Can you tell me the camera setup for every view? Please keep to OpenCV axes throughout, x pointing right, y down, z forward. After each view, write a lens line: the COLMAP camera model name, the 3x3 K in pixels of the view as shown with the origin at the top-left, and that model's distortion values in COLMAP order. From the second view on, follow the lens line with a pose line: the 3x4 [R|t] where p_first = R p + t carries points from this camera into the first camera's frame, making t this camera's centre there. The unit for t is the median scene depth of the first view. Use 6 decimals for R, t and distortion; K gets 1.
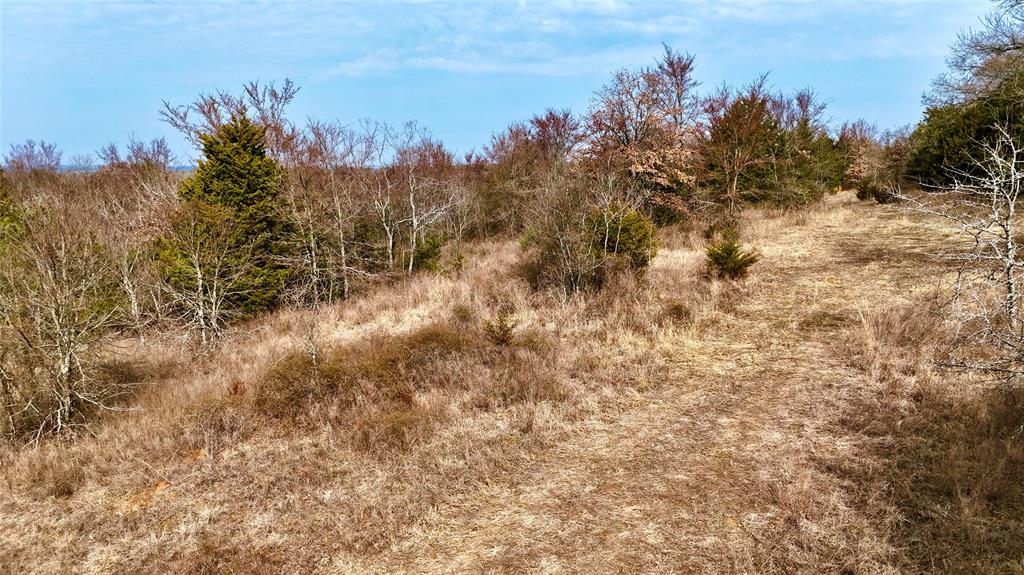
lens RADIAL K [[684.2, 0, 511.3], [0, 684.2, 289.3], [0, 0, 1]] dist [0.064586, 0.000928]
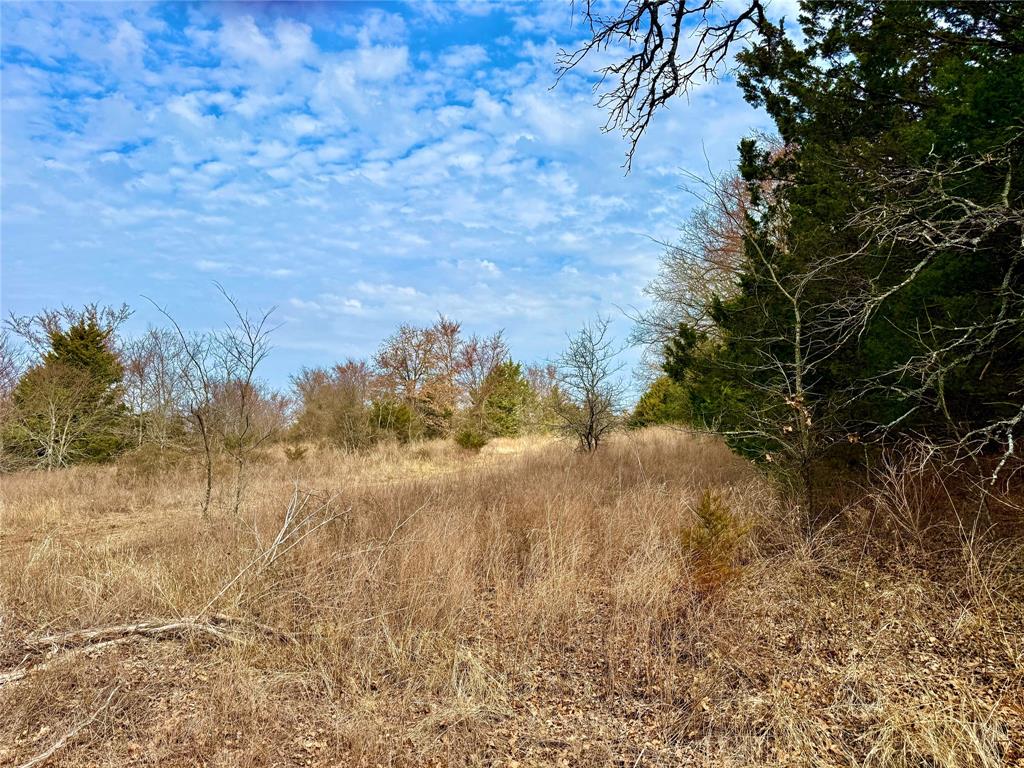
lens RADIAL K [[629.7, 0, 513.5], [0, 629.7, 383.7], [0, 0, 1]] dist [-0.002352, -0.001839]
pose [[0.953265, 0.044628, 0.298823, 0.005405], [0.031012, 0.969355, -0.243699, 0.095957], [-0.300541, 0.241577, 0.922668, -0.151722]]
